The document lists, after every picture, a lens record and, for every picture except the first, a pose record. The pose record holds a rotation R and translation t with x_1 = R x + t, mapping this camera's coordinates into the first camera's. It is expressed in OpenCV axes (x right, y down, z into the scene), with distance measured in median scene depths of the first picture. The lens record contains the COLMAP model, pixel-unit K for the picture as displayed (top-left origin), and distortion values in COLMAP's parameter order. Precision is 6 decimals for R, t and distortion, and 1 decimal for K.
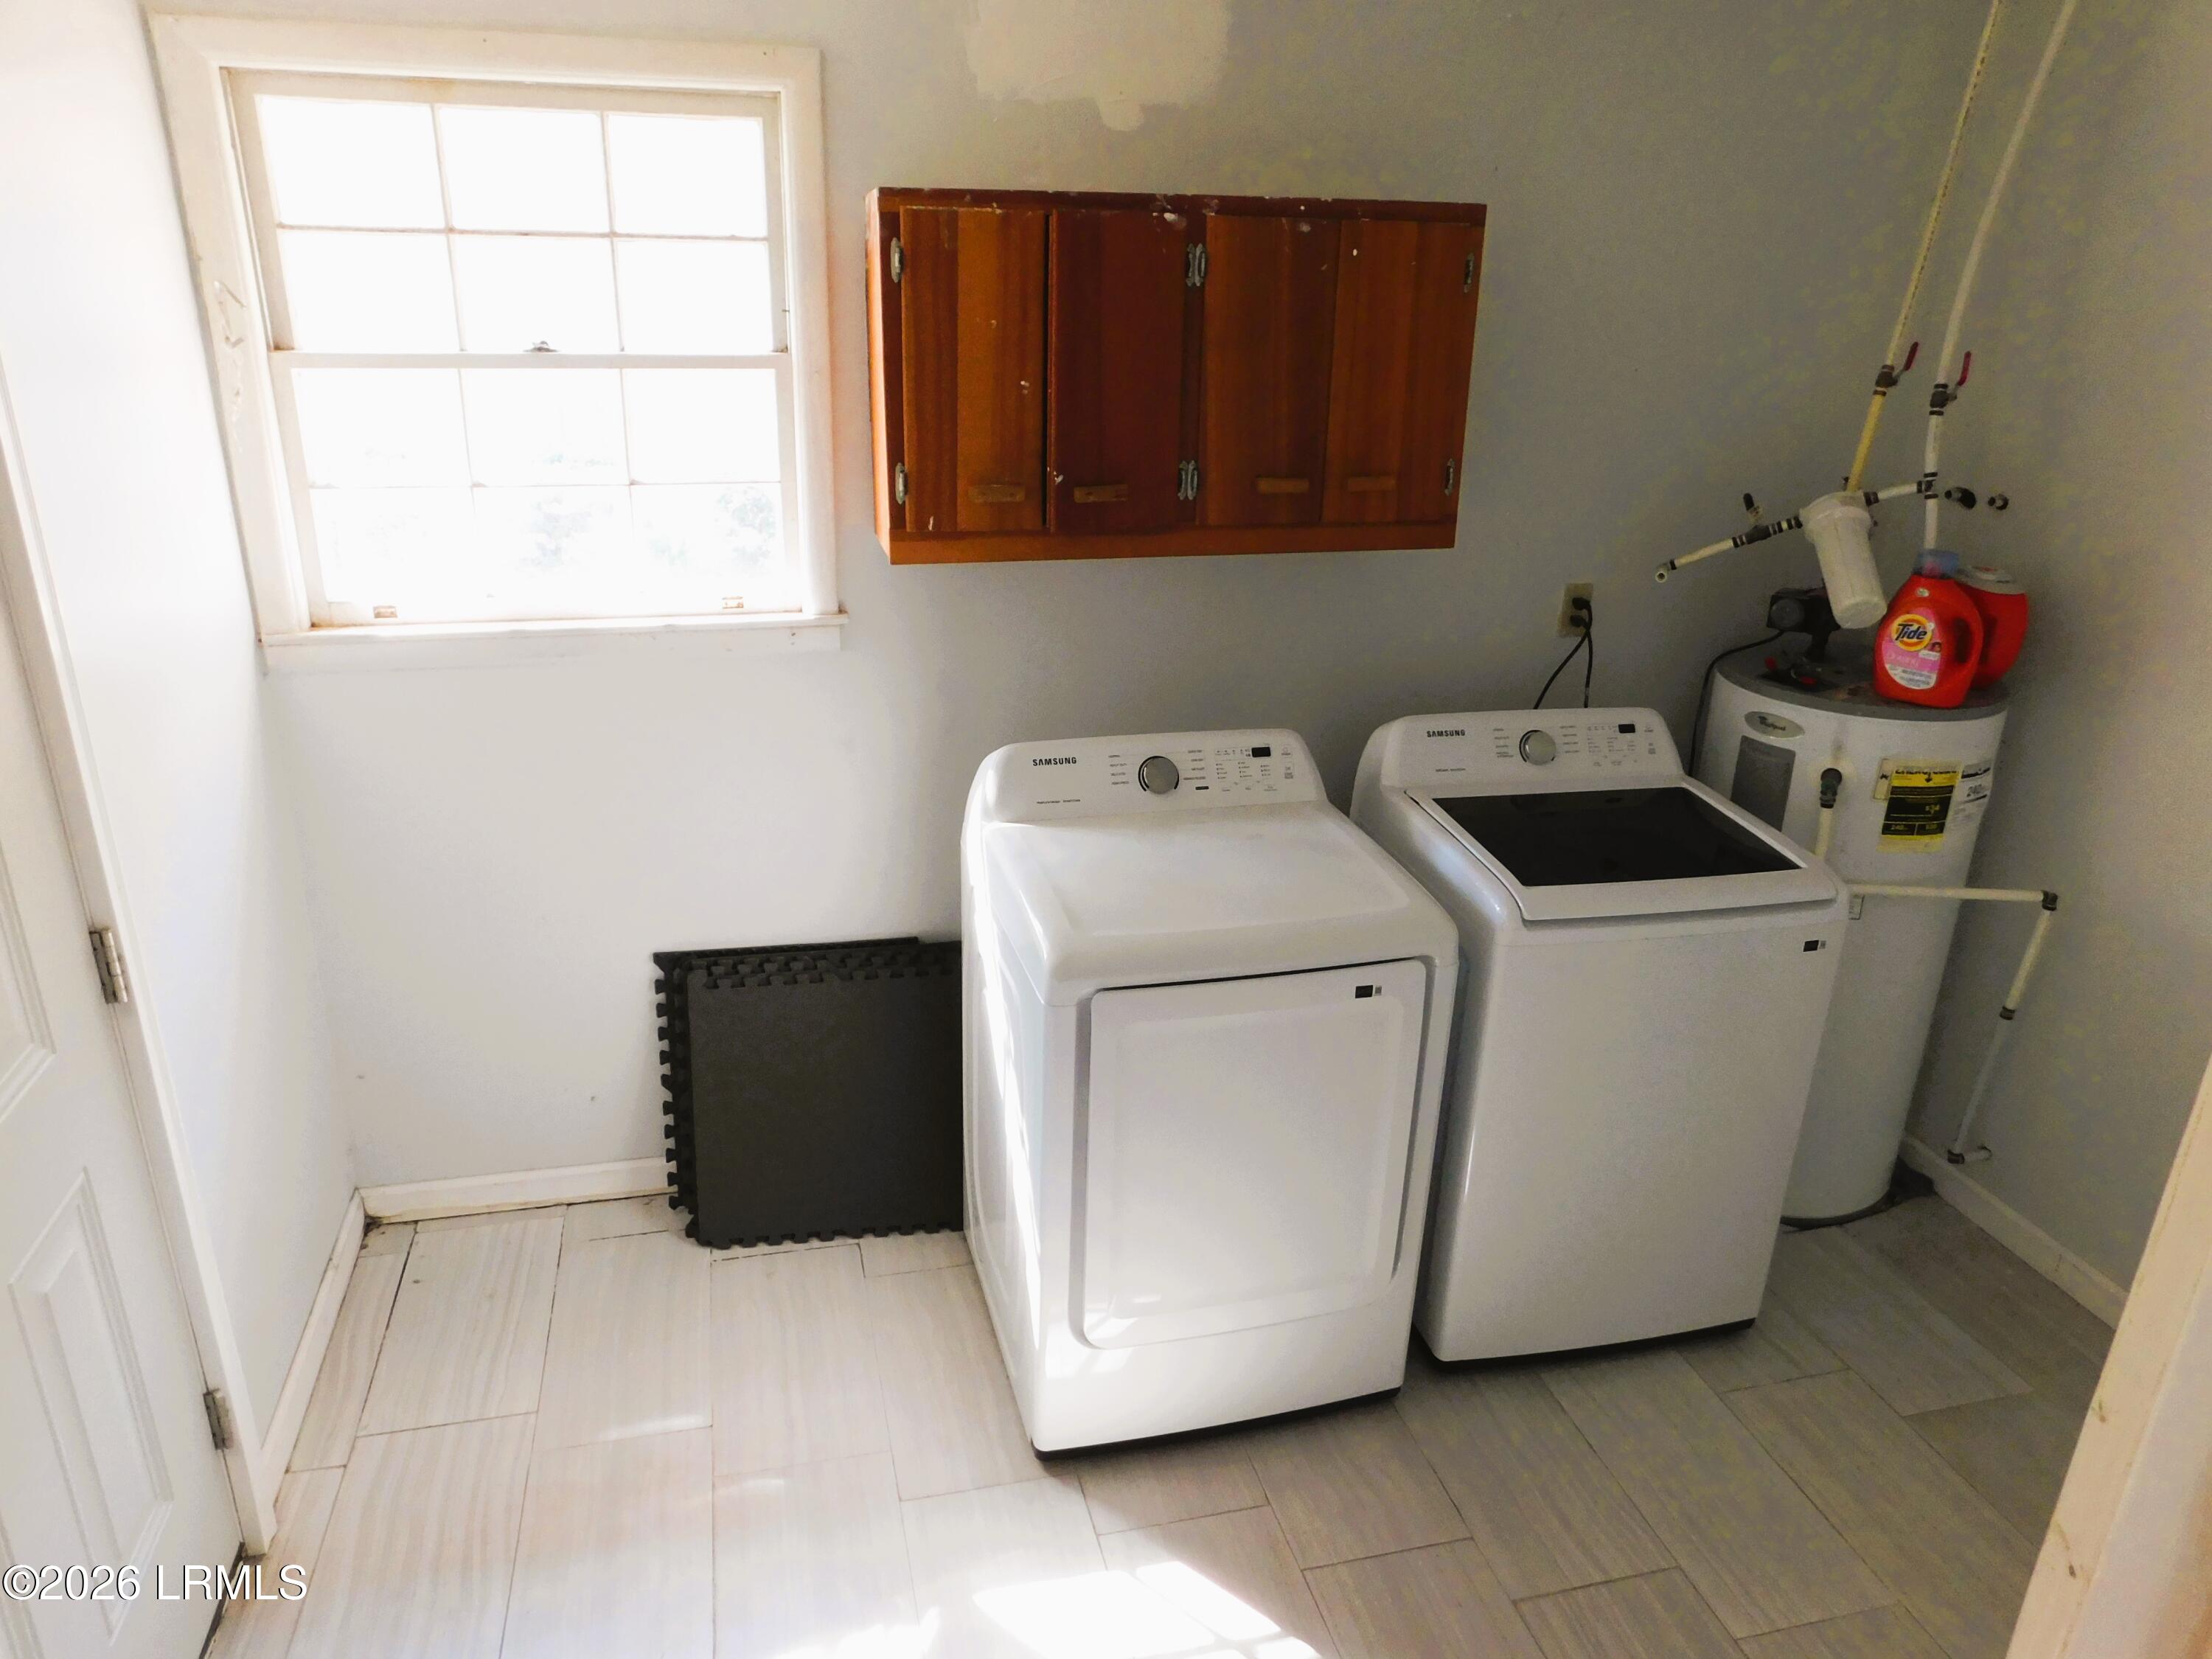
lens RADIAL K [[1475.6, 0, 1104.0], [0, 1475.6, 833.9], [0, 0, 1]] dist [-0.066819, 0.055488]
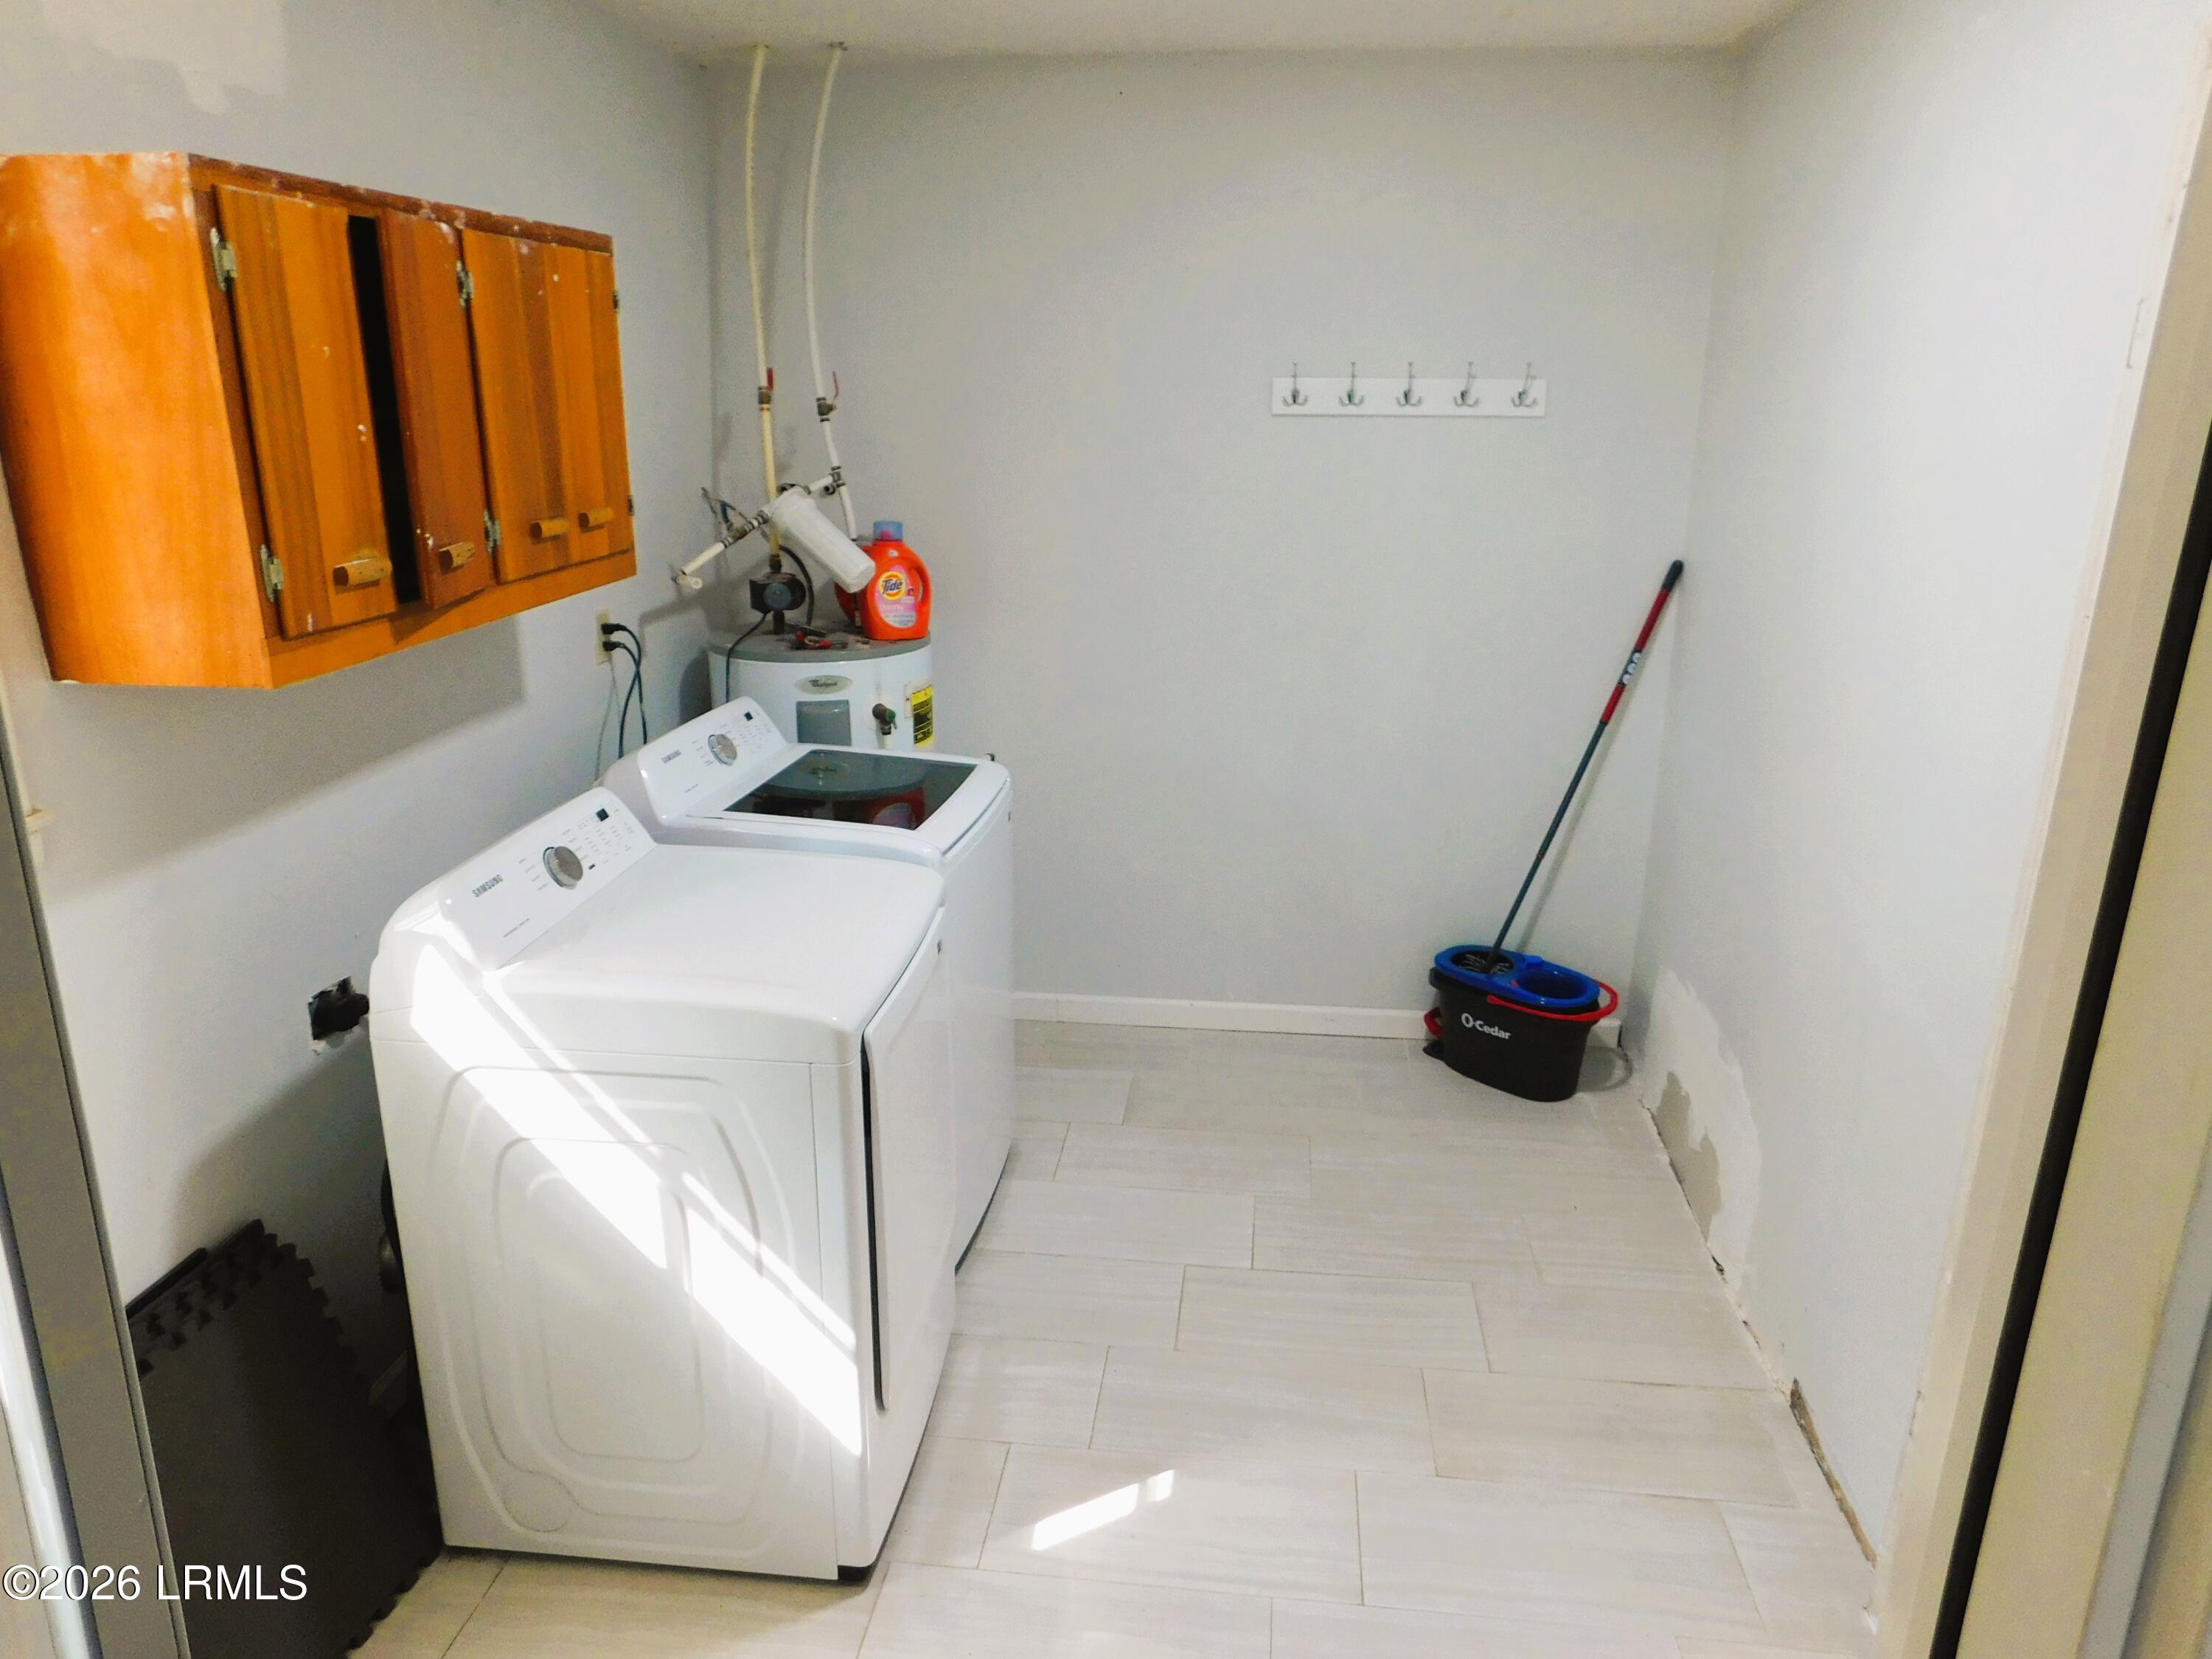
lens RADIAL K [[1475.6, 0, 1102.4], [0, 1475.6, 826.5], [0, 0, 1]] dist [-0.066819, 0.055488]
pose [[0.356669, -0.287563, 0.888872, -0.590614], [0.335881, 0.927301, 0.165220, -0.093587], [-0.871763, 0.239626, 0.427327, 0.334687]]
